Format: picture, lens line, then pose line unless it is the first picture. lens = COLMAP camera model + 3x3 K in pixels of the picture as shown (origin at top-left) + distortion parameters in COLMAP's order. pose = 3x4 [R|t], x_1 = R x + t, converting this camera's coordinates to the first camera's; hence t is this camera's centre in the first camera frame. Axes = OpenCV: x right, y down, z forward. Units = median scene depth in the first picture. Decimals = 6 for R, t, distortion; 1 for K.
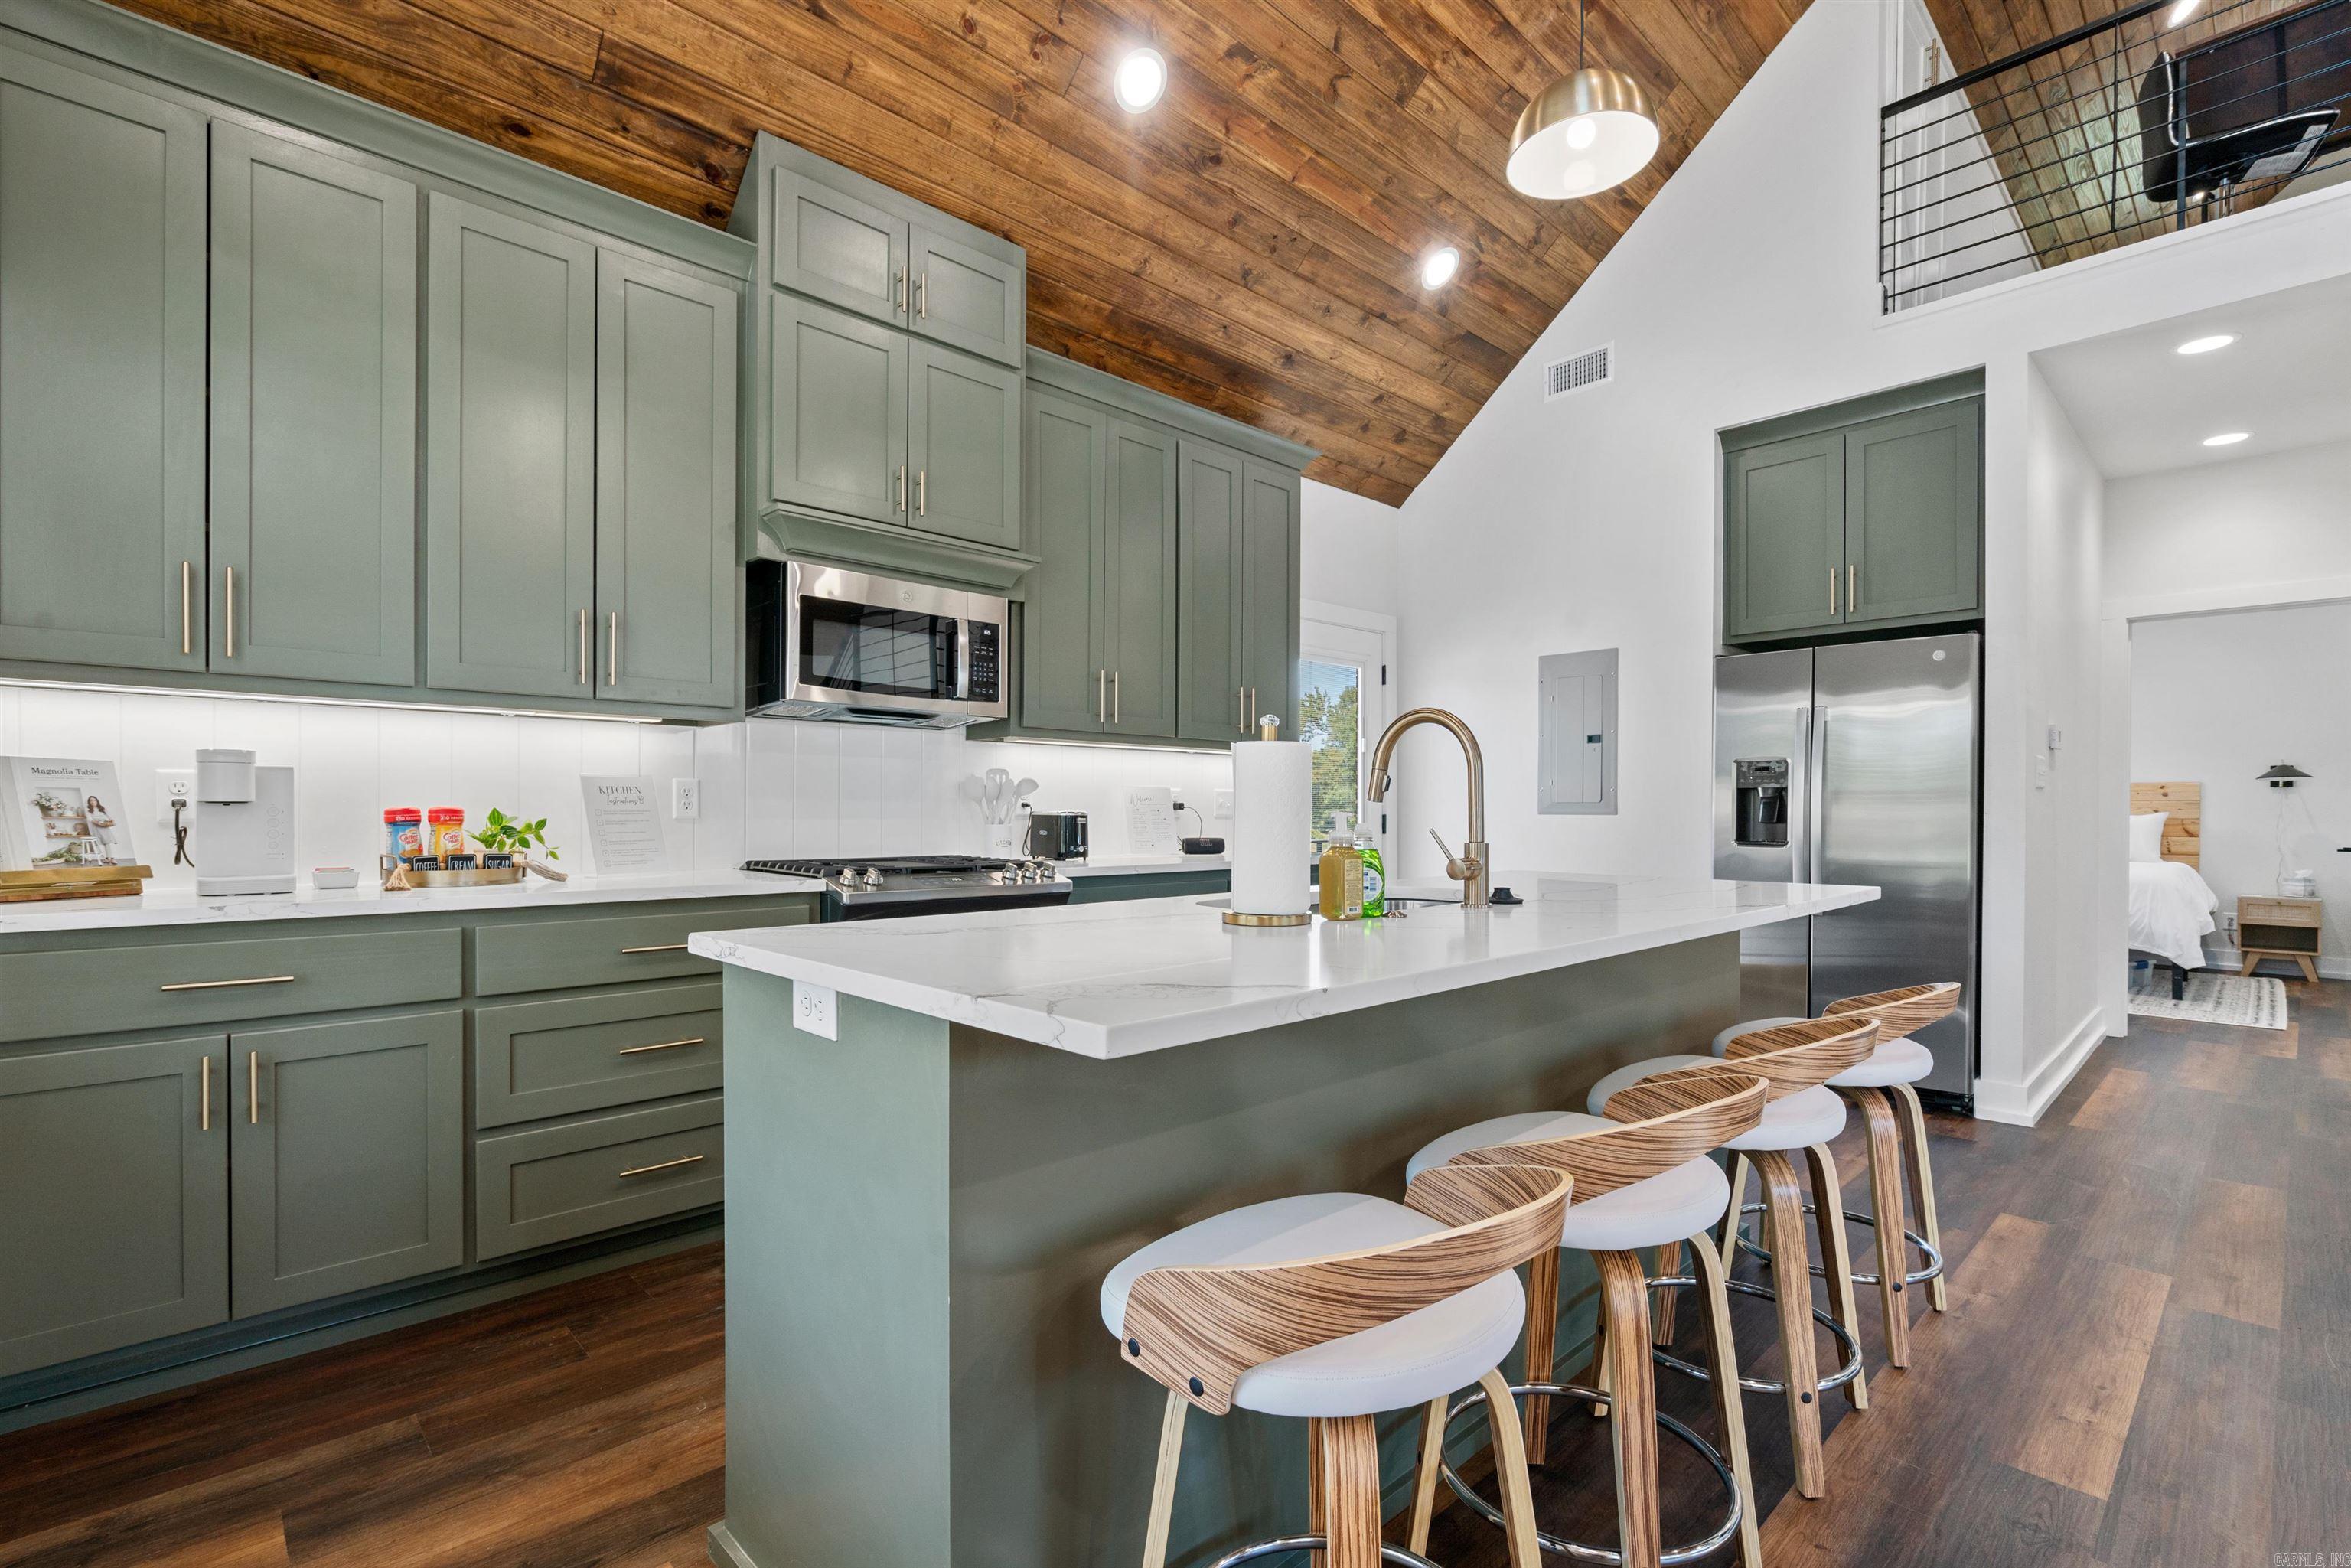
lens RADIAL K [[1062.3, 0, 1171.2], [0, 1062.3, 813.3], [0, 0, 1]] dist [-0.002714, 0.000524]
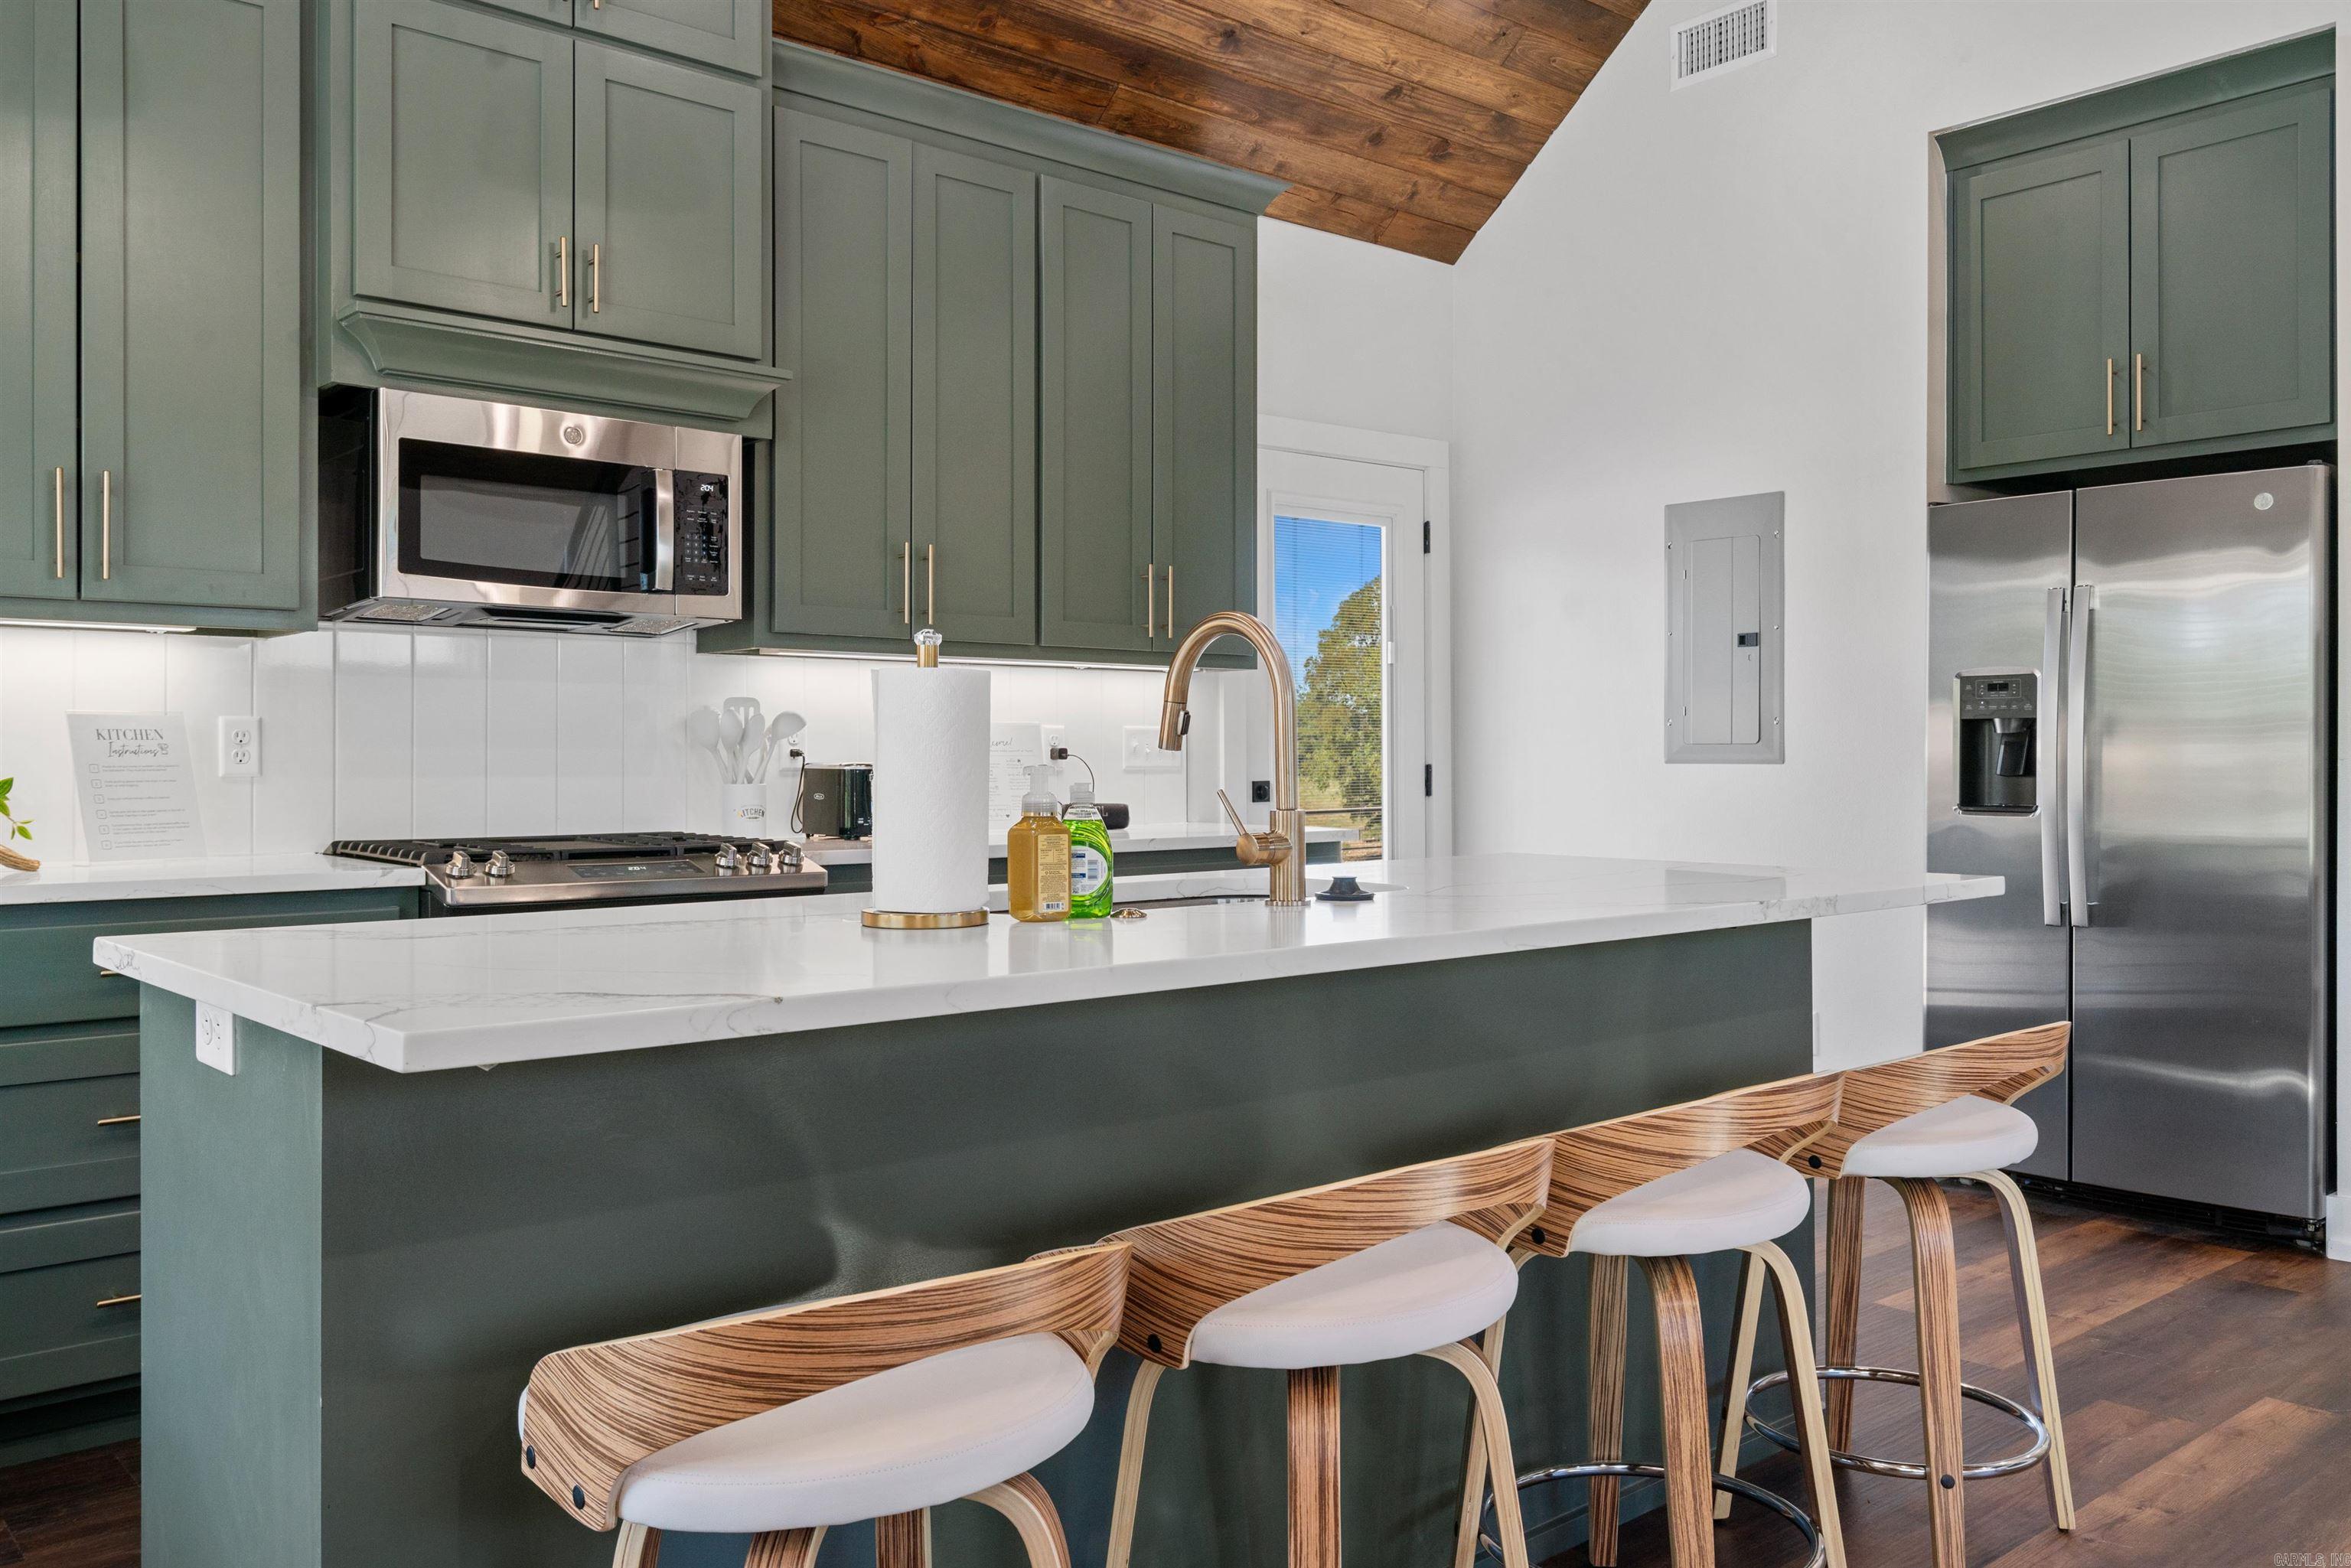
lens RADIAL K [[1837.6, 0, 1168.6], [0, 1837.6, 751.4], [0, 0, 1]] dist [0.017183, -0.001456]
pose [[0.998850, -0.004922, -0.047700, 0.143988], [0.004684, 0.999976, -0.005105, -0.002130], [0.047724, 0.004876, 0.998849, -0.096924]]
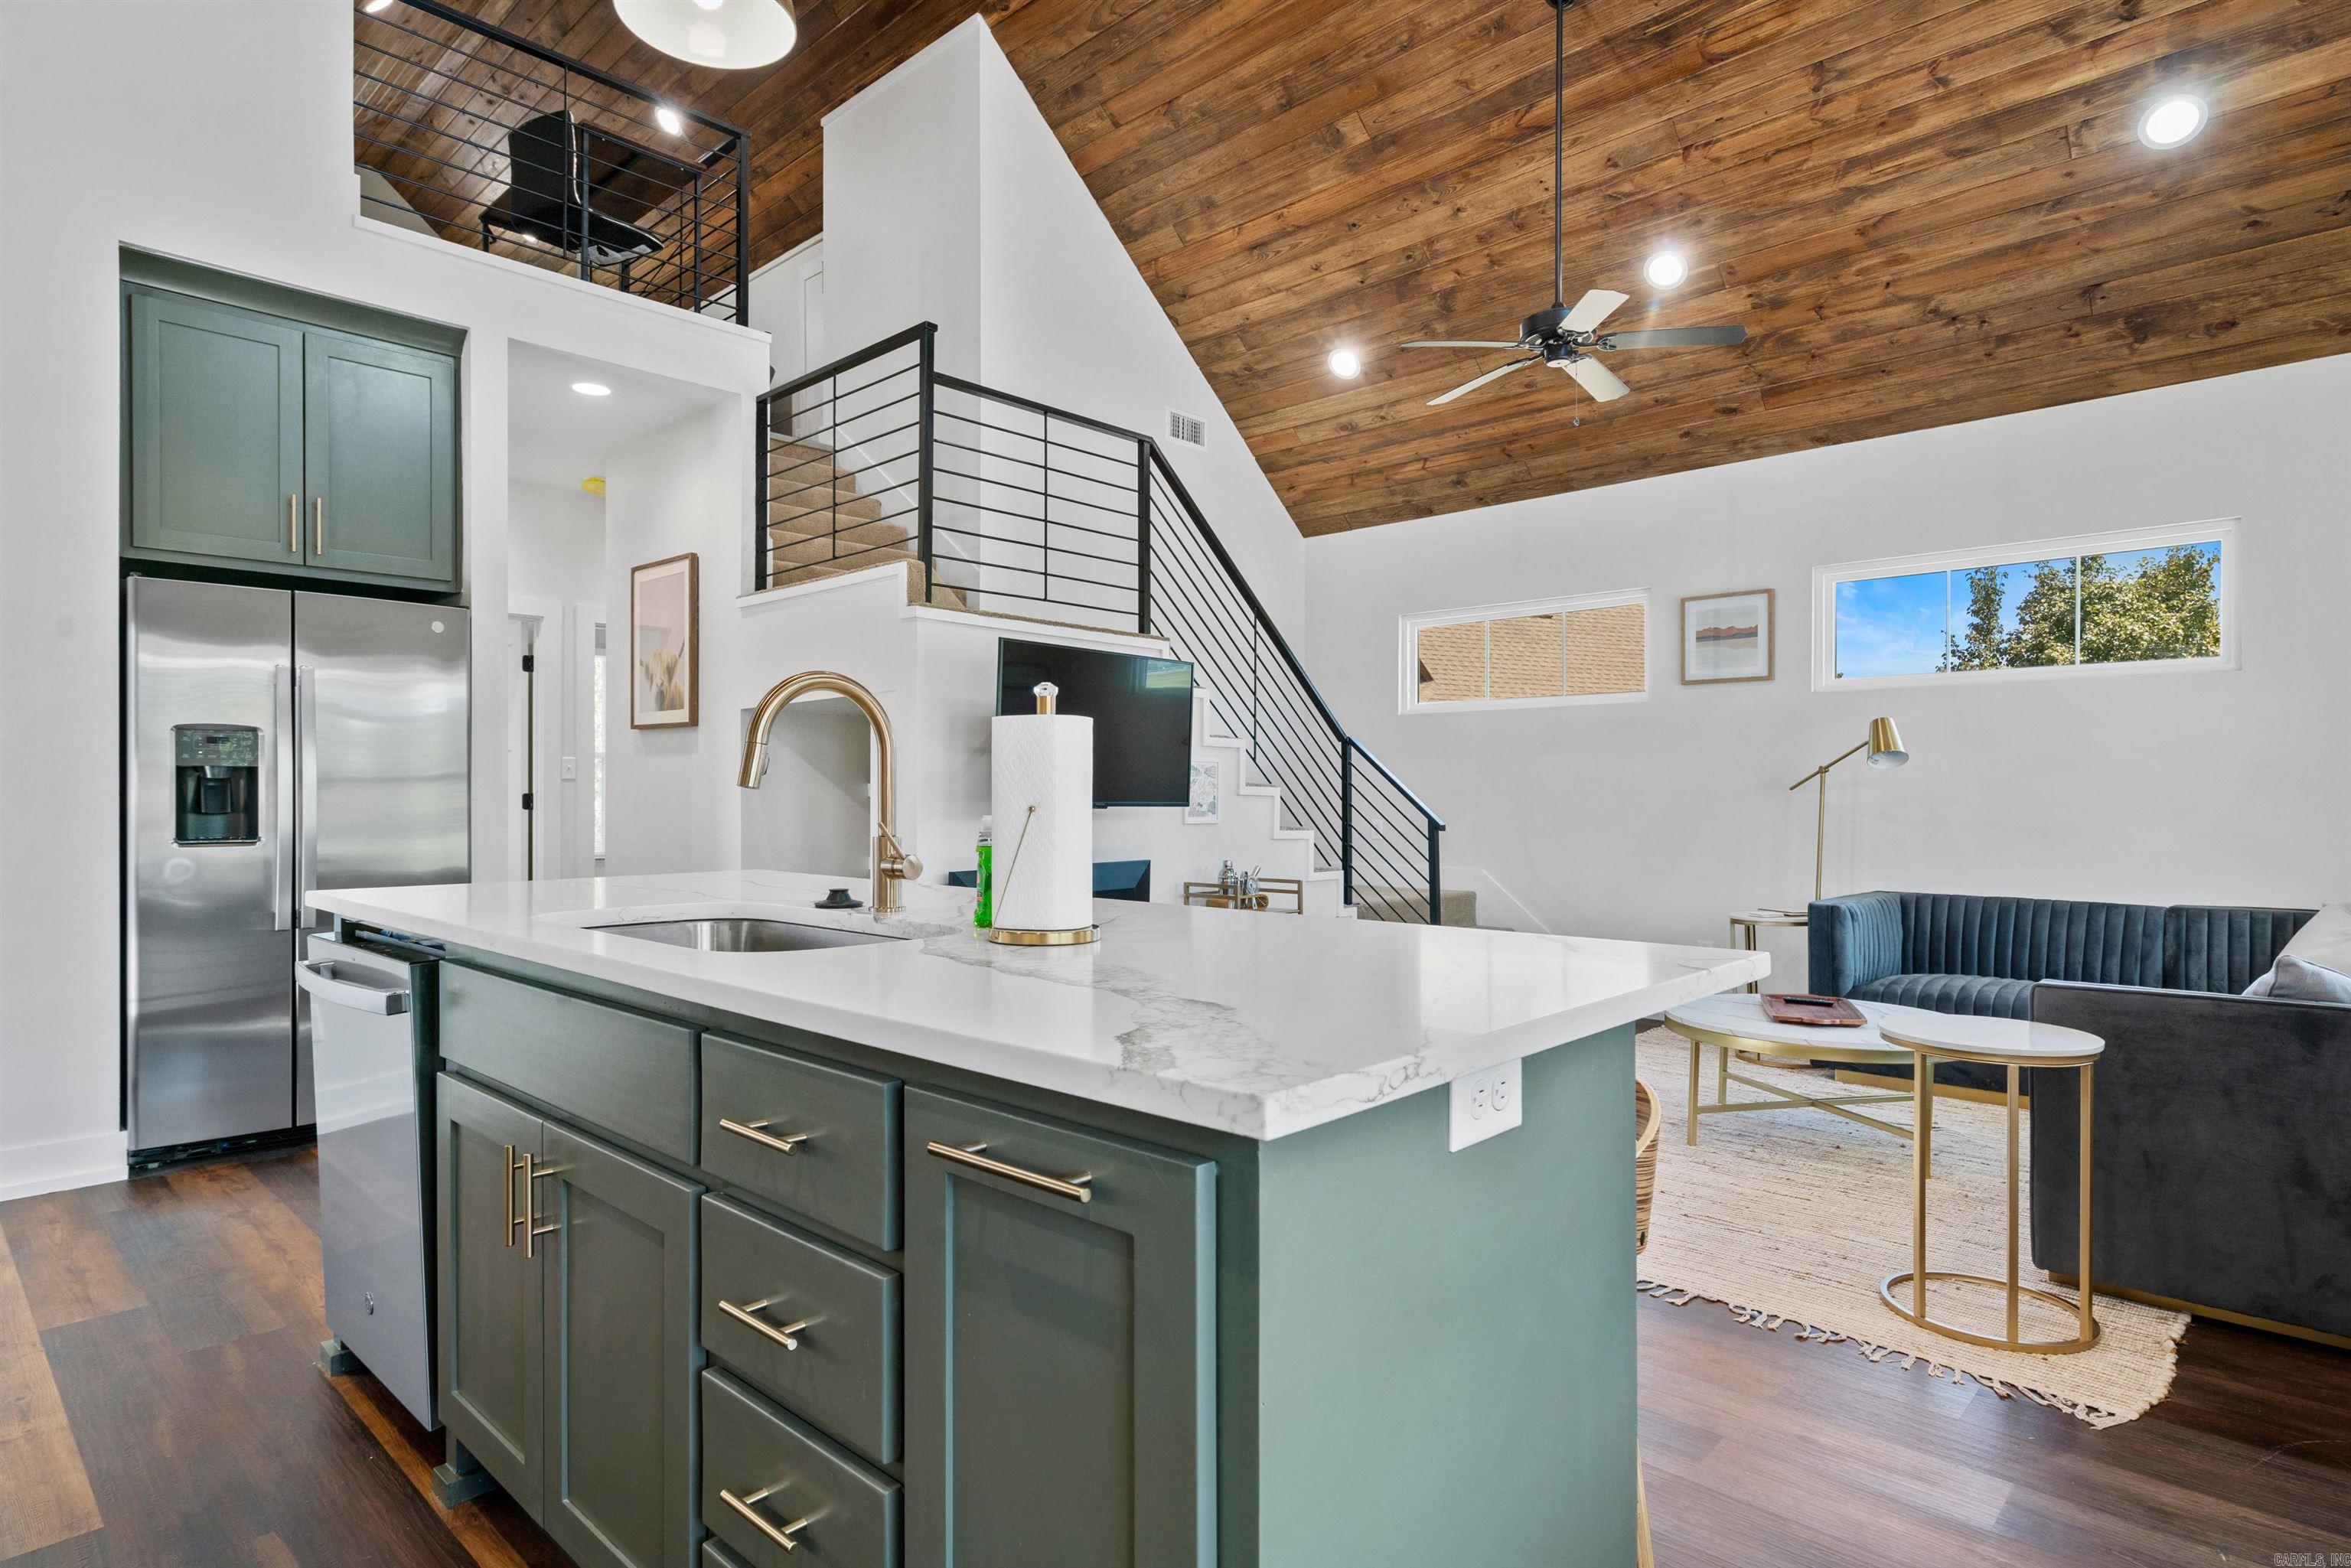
lens RADIAL K [[1260.2, 0, 1168.2], [0, 1260.2, 792.5], [0, 0, 1]] dist [0.011546, -0.000116]
pose [[-0.055911, -0.000476, 0.998436, -0.407733], [0.004110, 0.999991, 0.000707, -0.003997], [-0.998427, 0.004143, -0.055908, 0.435108]]
